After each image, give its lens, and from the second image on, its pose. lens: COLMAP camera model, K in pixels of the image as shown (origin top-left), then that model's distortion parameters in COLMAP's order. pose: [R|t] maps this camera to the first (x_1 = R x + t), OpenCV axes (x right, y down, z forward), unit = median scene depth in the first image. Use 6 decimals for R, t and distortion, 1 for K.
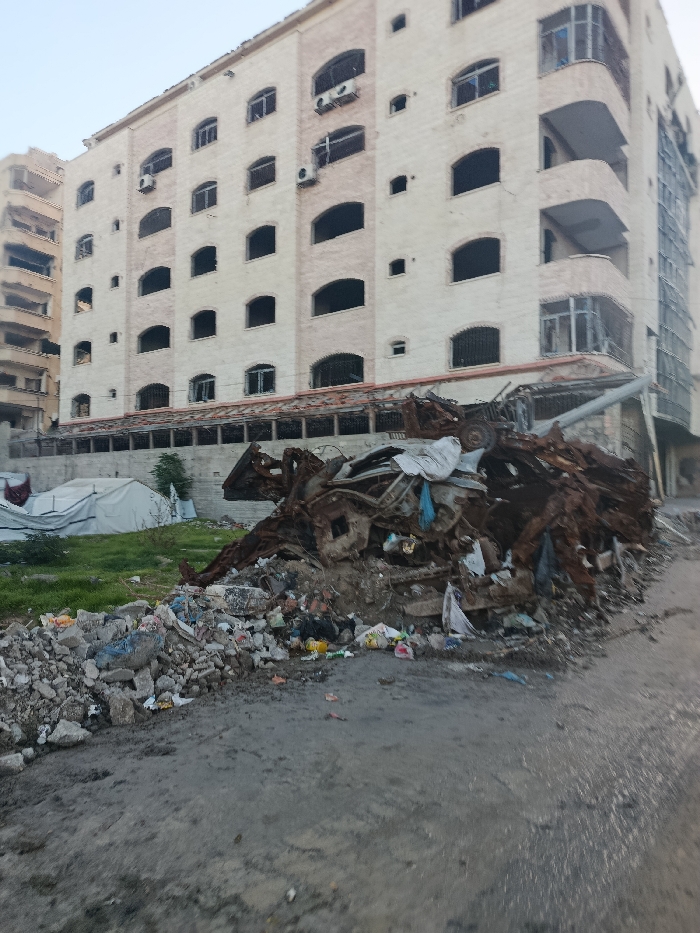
lens RADIAL K [[660.0, 0, 350.0], [0, 660.0, 466.5], [0, 0, 1]] dist [0.080397, -0.064892]
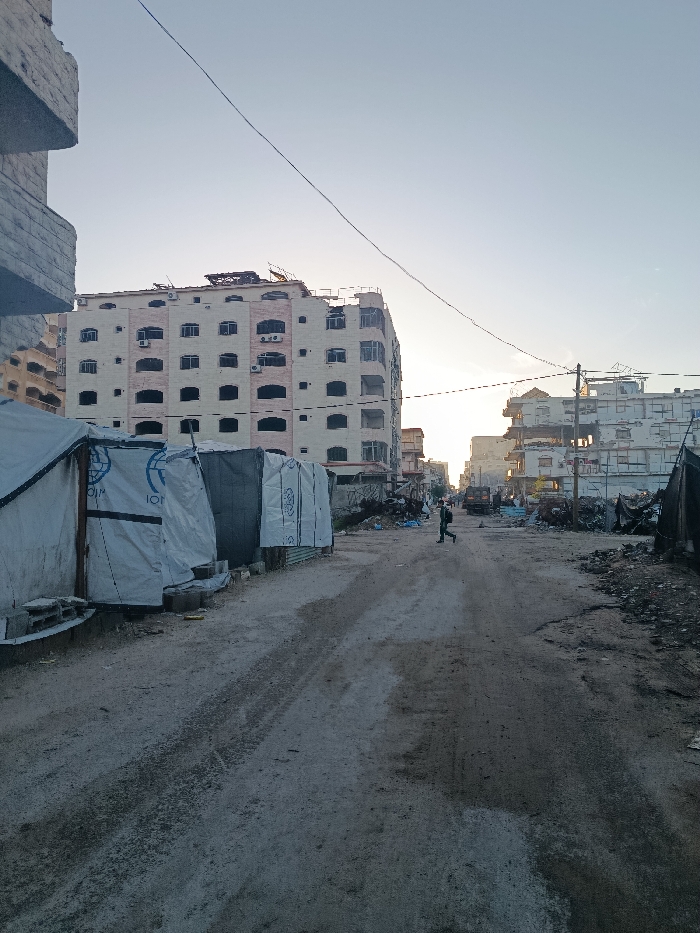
lens RADIAL K [[660.0, 0, 350.0], [0, 660.0, 466.5], [0, 0, 1]] dist [0.080397, -0.064892]
pose [[0.888322, 0.029555, 0.458269, -0.802149], [-0.013001, 0.999145, -0.039236, -0.021318], [-0.459037, 0.028896, 0.887947, -1.131926]]
